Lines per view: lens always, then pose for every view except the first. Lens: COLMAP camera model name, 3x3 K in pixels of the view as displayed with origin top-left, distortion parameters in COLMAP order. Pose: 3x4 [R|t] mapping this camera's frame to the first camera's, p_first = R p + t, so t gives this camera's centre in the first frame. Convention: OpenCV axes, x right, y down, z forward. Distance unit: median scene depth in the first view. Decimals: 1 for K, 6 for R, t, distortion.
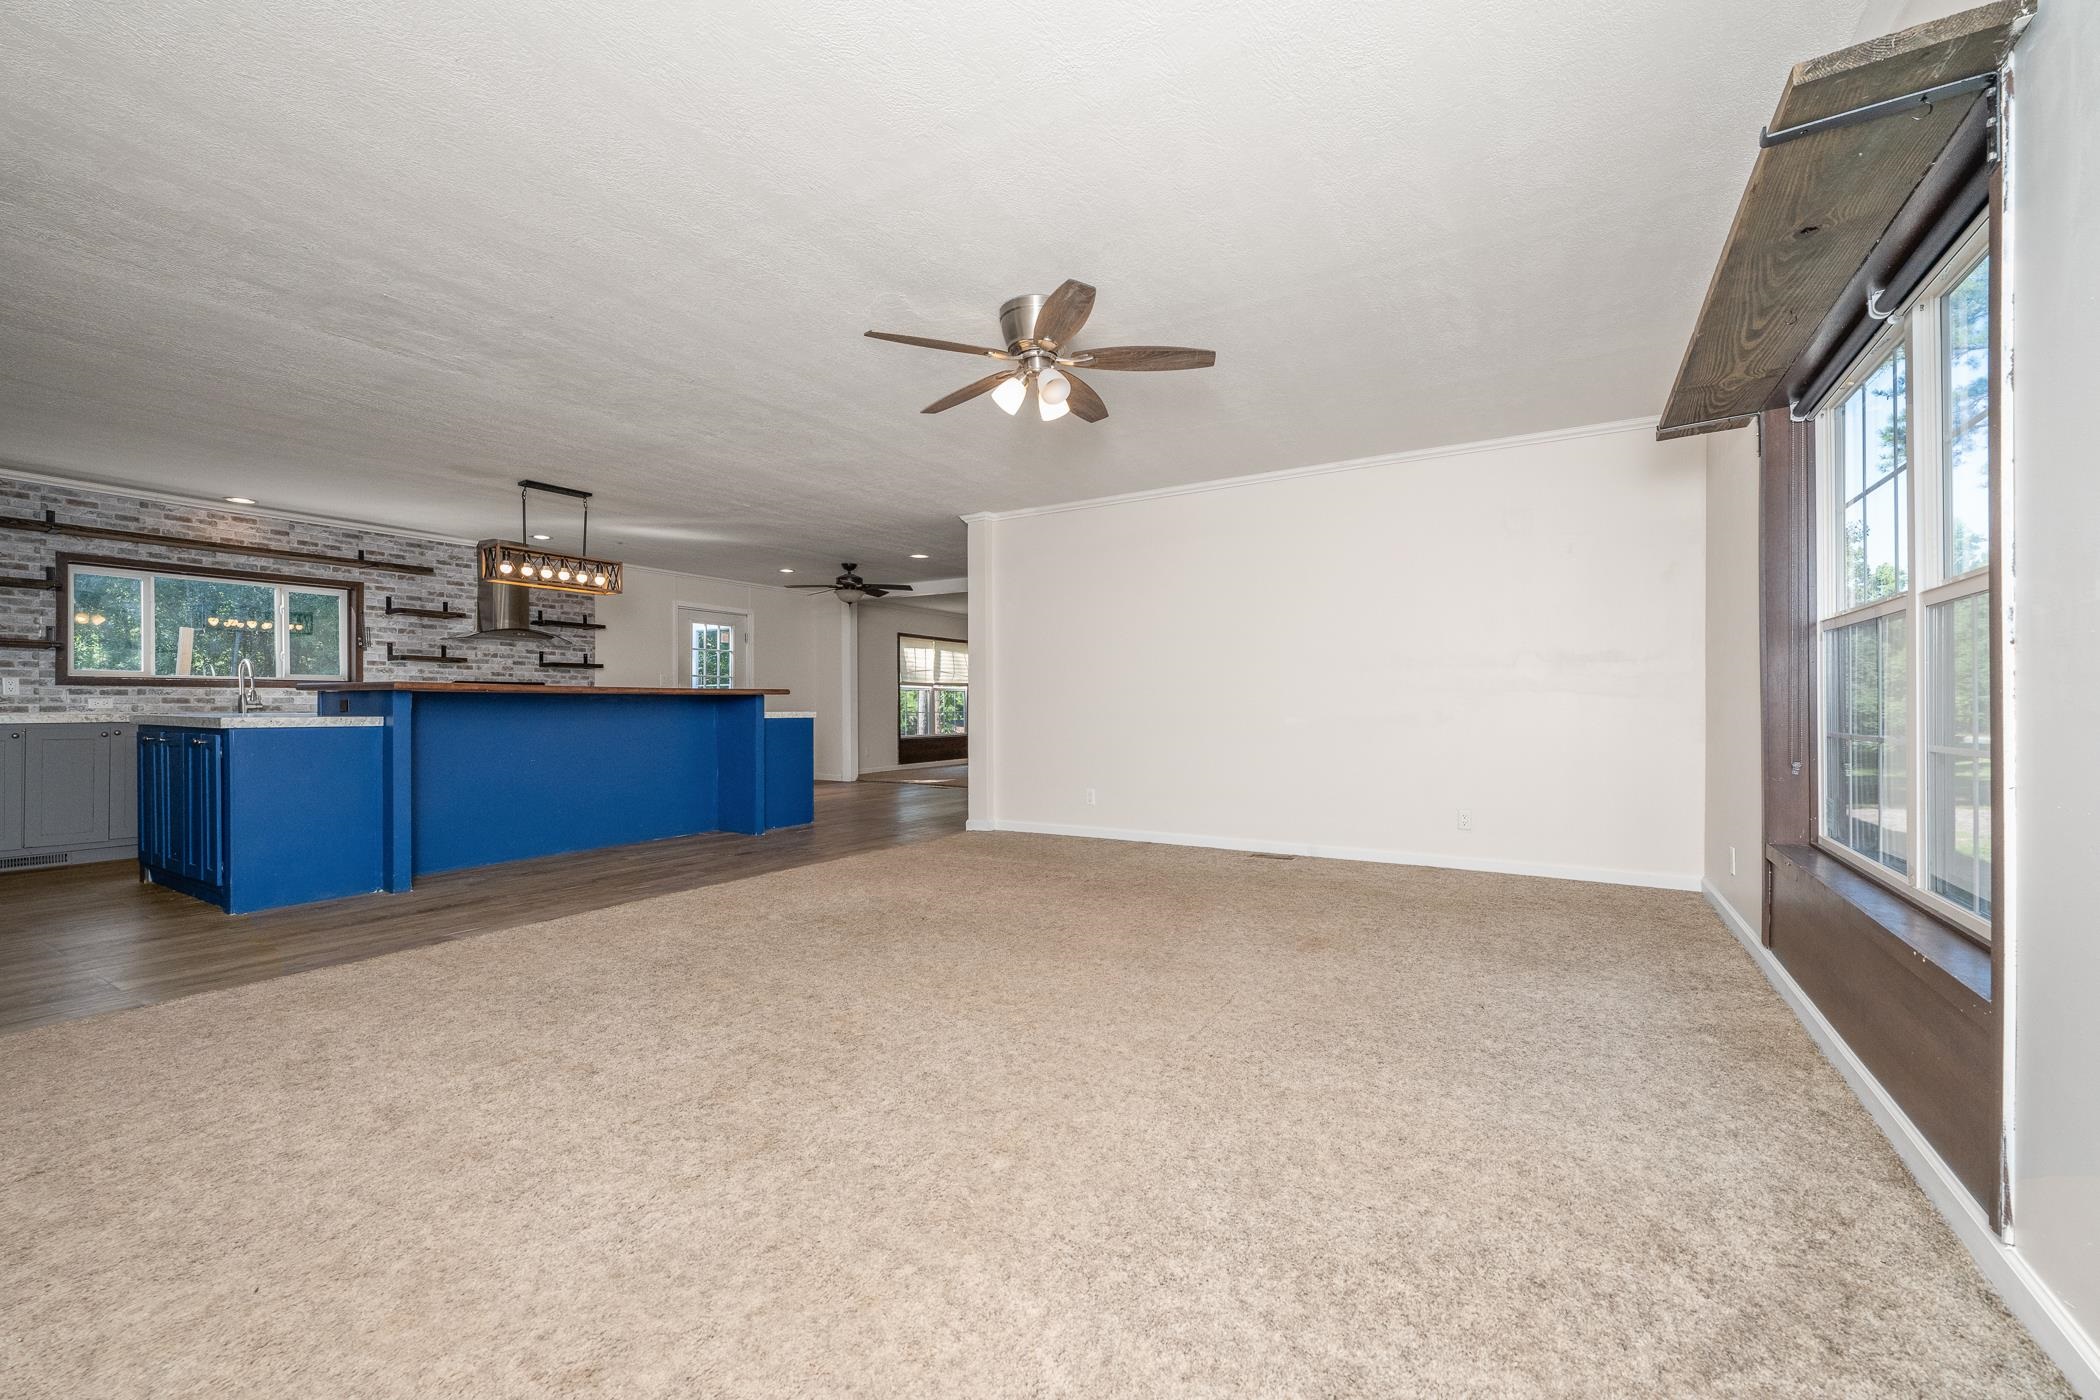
lens RADIAL K [[833.1, 0, 1051.8], [0, 833.1, 699.9], [0, 0, 1]] dist [-0.004415, 0.000180]
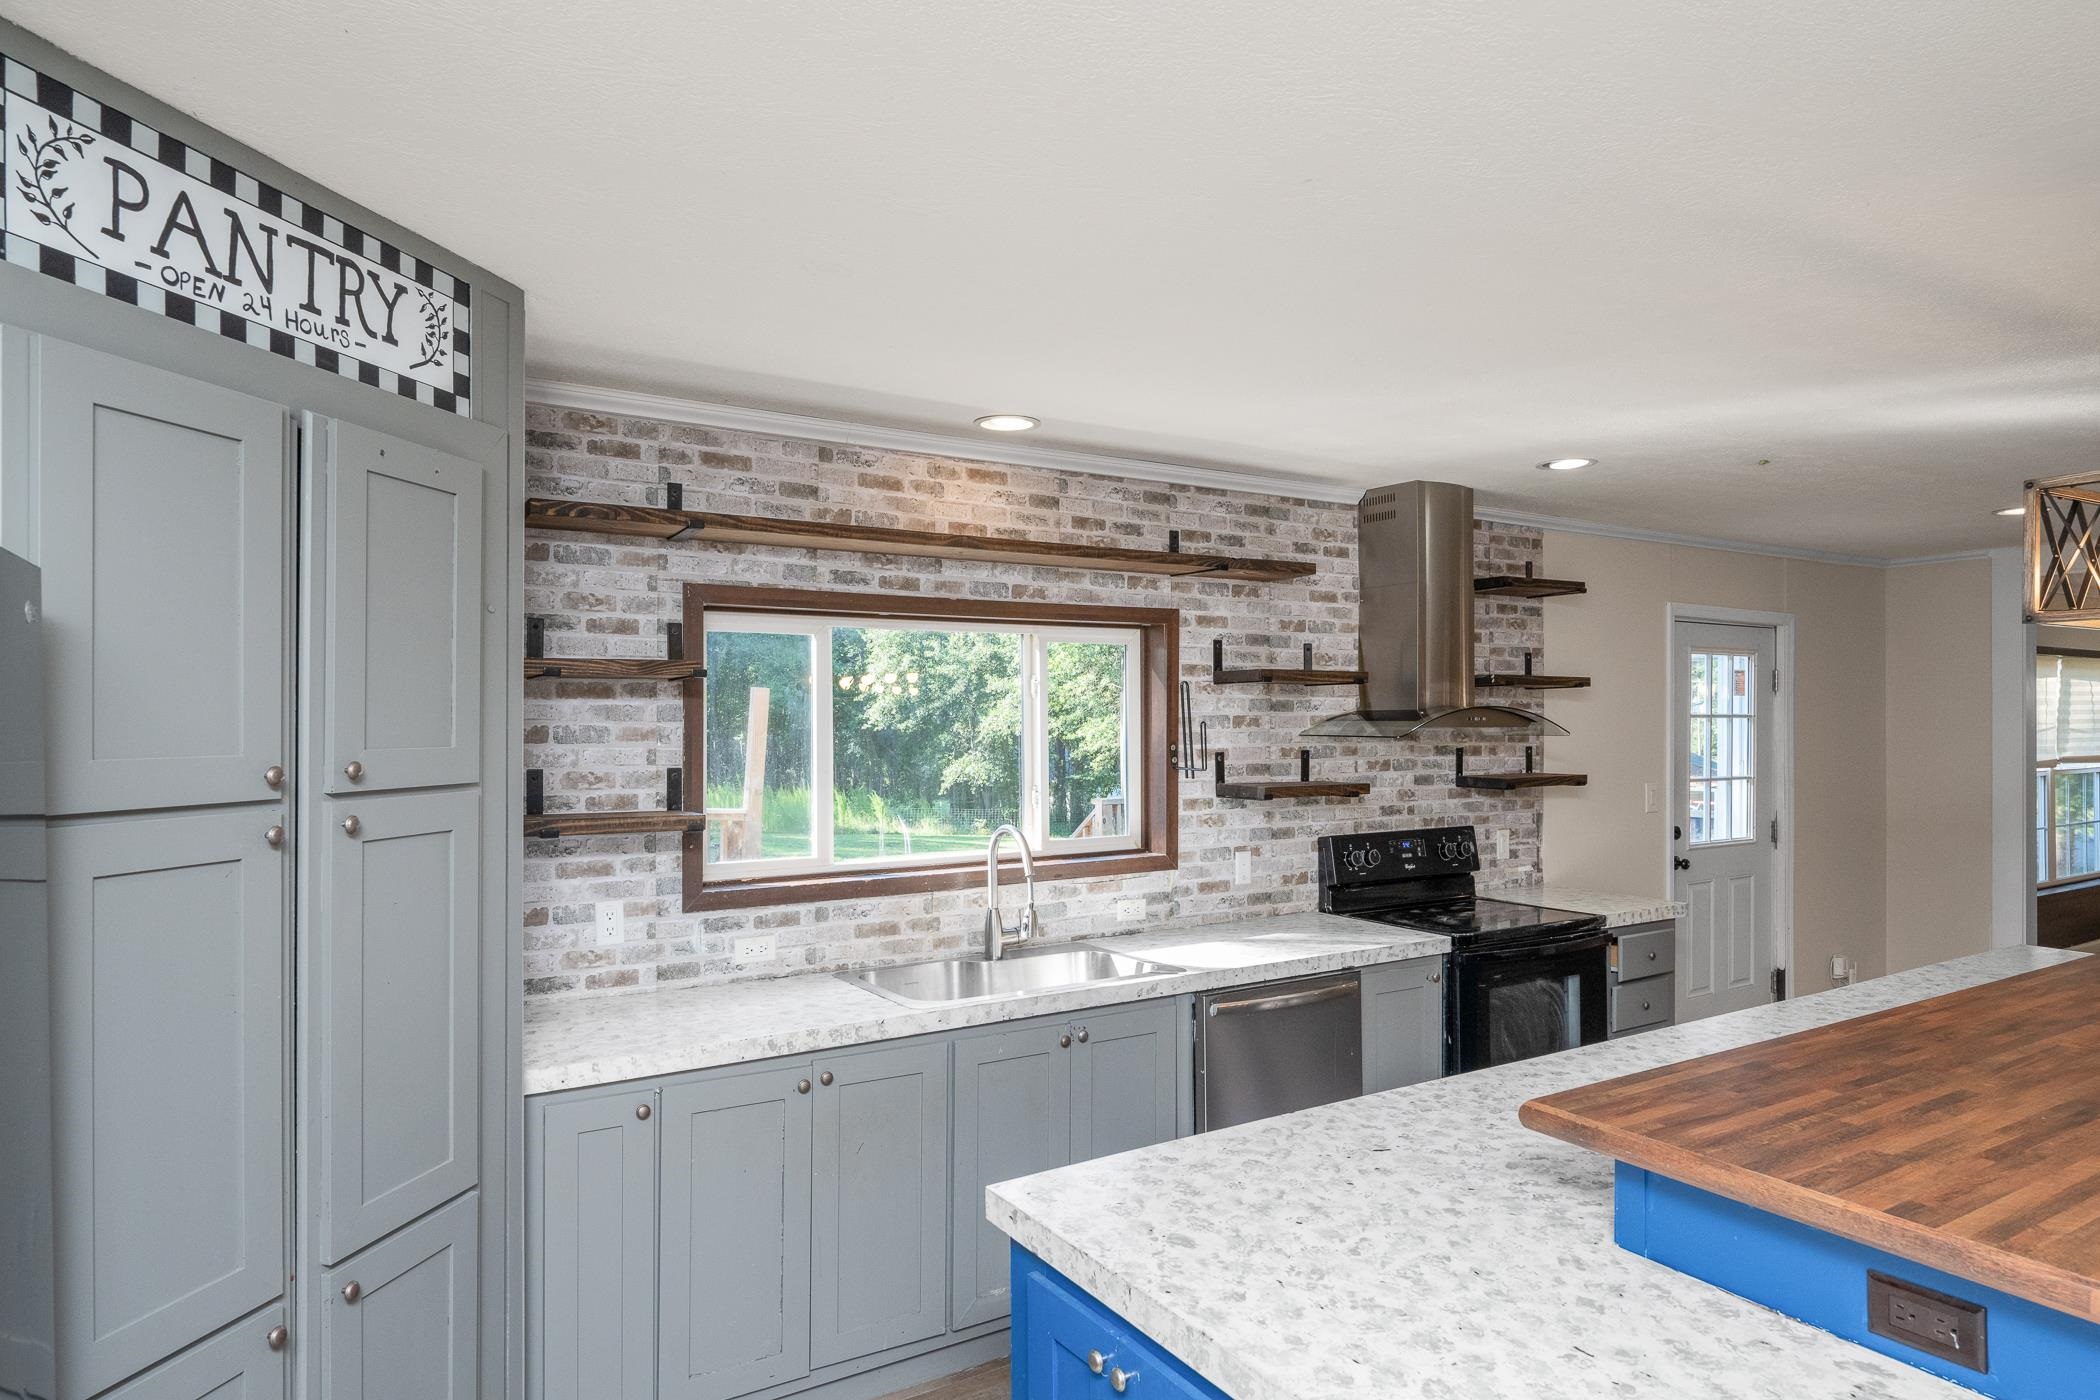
lens RADIAL K [[1234.9, 0, 1047.2], [0, 1234.9, 705.4], [0, 0, 1]] dist [0.000870, 0.000591]
pose [[0.896110, -0.003295, -0.443819, -0.647039], [0.004068, 0.999991, 0.000789, -0.099819], [0.443813, -0.002513, 0.896116, 0.448848]]
